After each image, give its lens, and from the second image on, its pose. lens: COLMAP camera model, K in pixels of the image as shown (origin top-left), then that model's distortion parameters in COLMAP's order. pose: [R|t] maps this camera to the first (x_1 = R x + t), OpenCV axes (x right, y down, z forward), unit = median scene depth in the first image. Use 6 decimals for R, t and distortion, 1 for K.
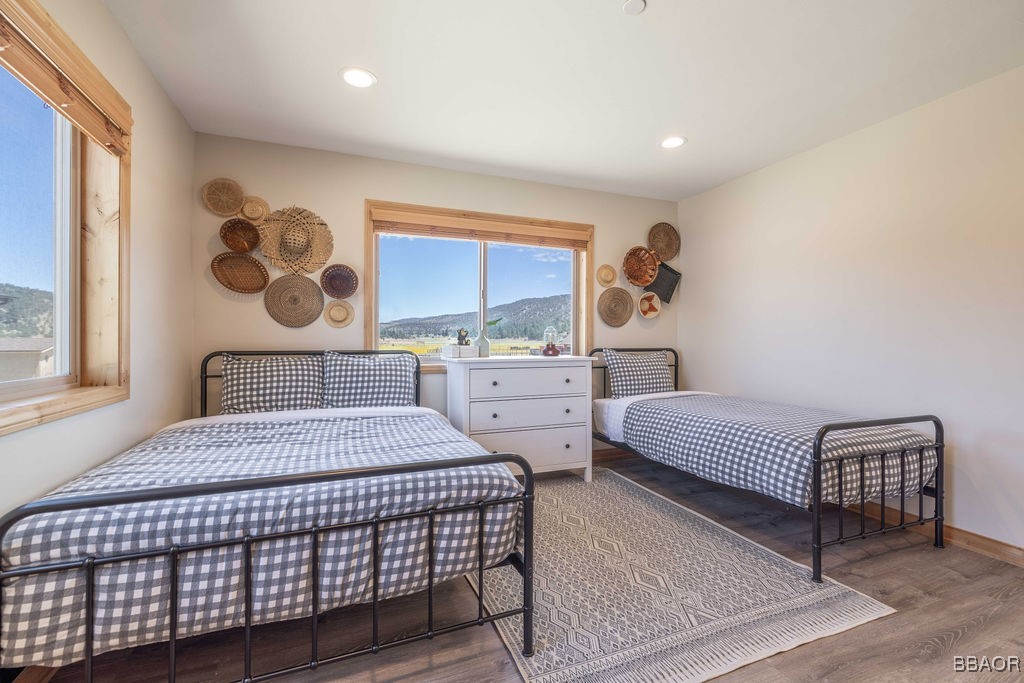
lens RADIAL K [[443.0, 0, 508.1], [0, 443.0, 340.0], [0, 0, 1]] dist [-0.000137, -0.000065]
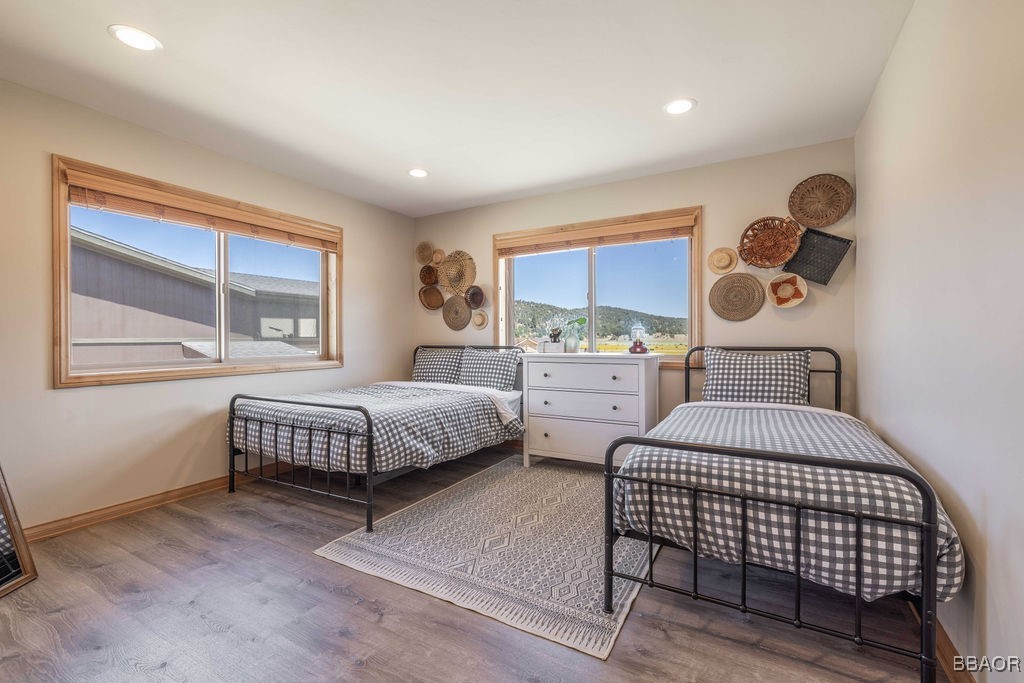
lens RADIAL K [[443.0, 0, 510.2], [0, 443.0, 343.7], [0, 0, 1]] dist [-0.000137, -0.000065]
pose [[0.624336, 0.003852, -0.781147, 0.785942], [0.005592, 0.999940, 0.009400, 0.003816], [0.781136, -0.010237, 0.624277, 0.191202]]
